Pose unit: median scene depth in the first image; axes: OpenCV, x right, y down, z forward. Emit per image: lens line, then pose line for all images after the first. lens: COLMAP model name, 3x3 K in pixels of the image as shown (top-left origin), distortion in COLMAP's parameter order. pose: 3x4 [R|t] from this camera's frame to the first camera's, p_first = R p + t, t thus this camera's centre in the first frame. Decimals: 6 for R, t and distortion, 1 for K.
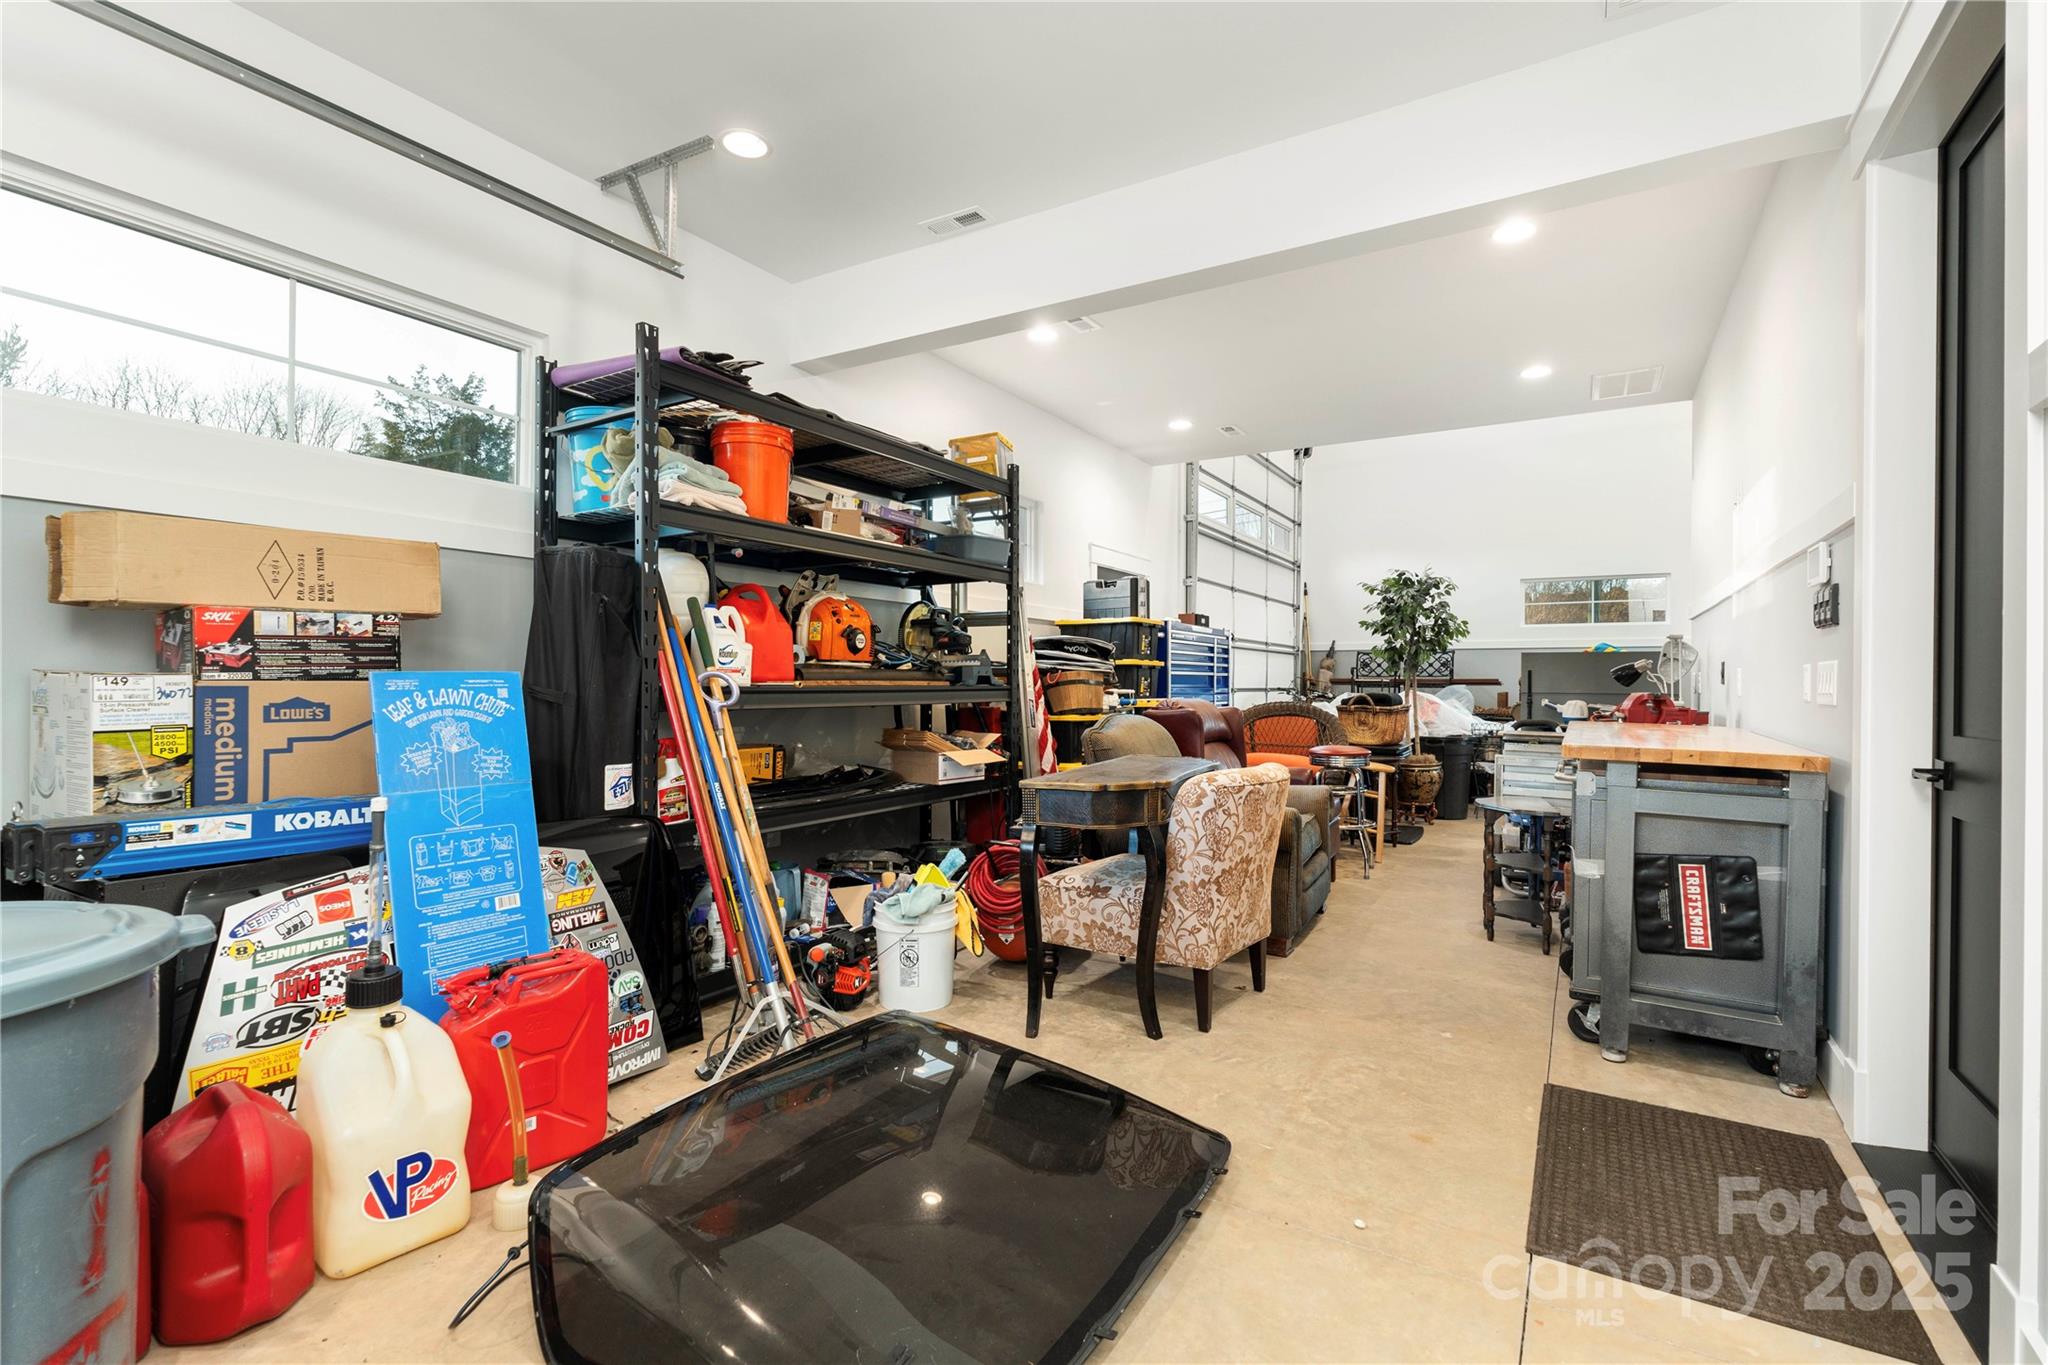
lens RADIAL K [[932.8, 0, 1024.0], [0, 932.8, 682.5], [0, 0, 1]] dist [0.000664, -0.000007]
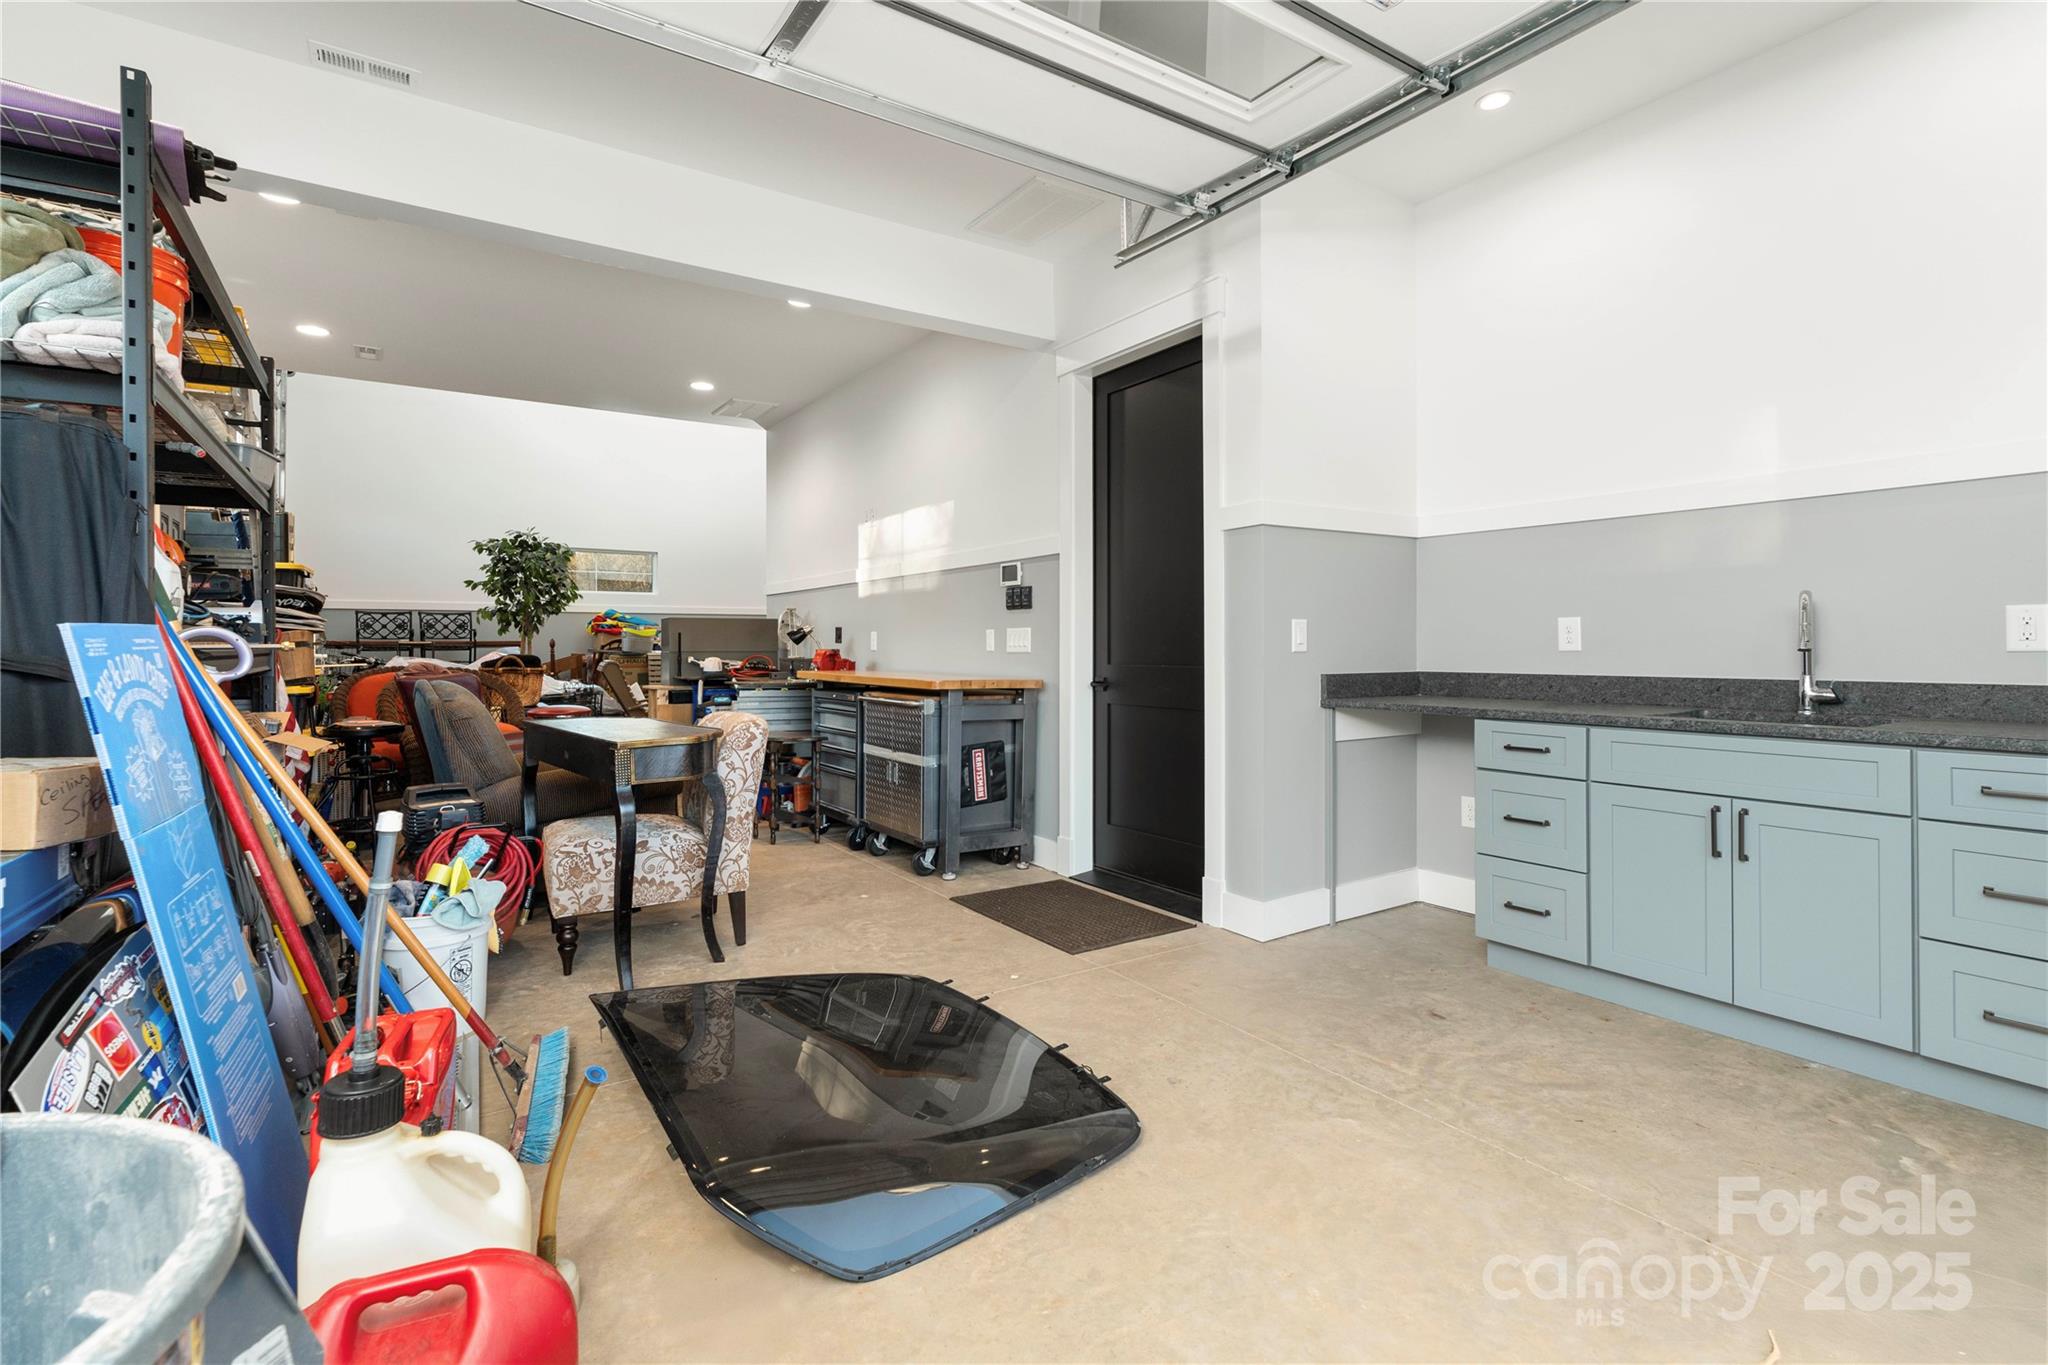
lens RADIAL K [[948.7, 0, 1023.4], [0, 948.7, 639.5], [0, 0, 1]] dist [0.000227, 0.000060]
pose [[0.426917, -0.000054, 0.904291, -0.730146], [0.006525, 0.999974, -0.003020, 0.003819], [-0.904267, 0.007190, 0.426907, 0.189752]]
